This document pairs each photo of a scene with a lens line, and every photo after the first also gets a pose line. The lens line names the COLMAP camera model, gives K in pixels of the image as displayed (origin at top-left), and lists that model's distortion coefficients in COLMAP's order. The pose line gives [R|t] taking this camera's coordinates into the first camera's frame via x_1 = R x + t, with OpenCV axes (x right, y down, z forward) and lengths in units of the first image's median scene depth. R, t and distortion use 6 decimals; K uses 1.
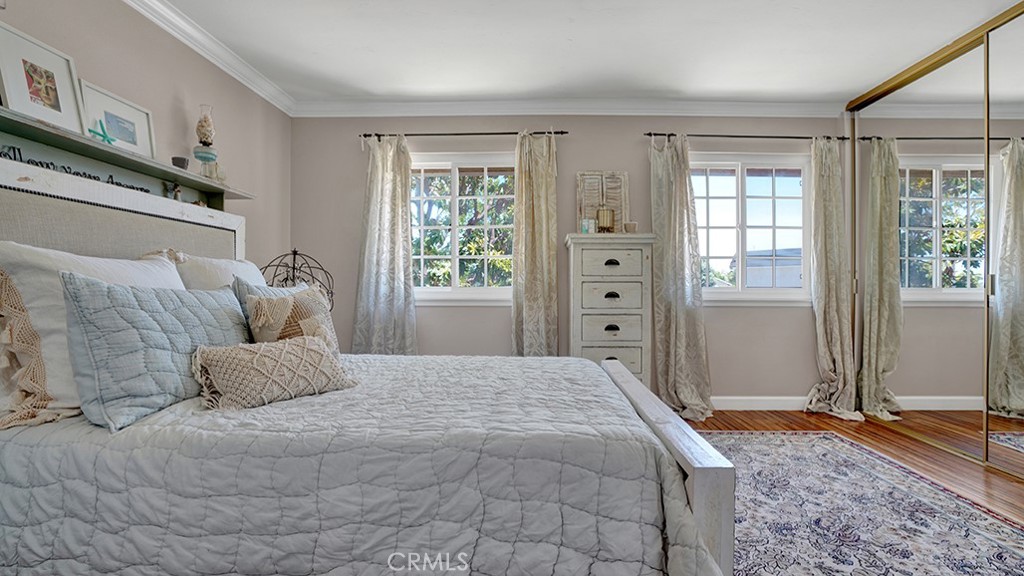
lens RADIAL K [[479.4, 0, 511.5], [0, 479.4, 287.5], [0, 0, 1]] dist [-0.053652, 0.018047]
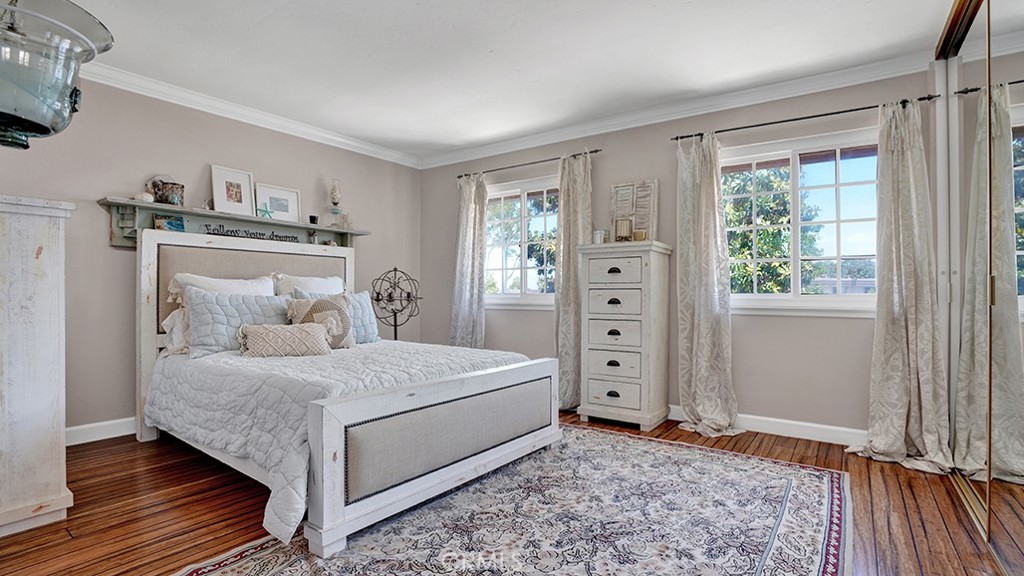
lens RADIAL K [[479.4, 0, 521.2], [0, 479.4, 288.2], [0, 0, 1]] dist [-0.053652, 0.018047]
pose [[0.828787, -0.005395, -0.559539, 0.634641], [-0.001046, 0.999937, -0.011190, -0.001271], [0.559564, 0.009860, 0.828729, 0.012281]]
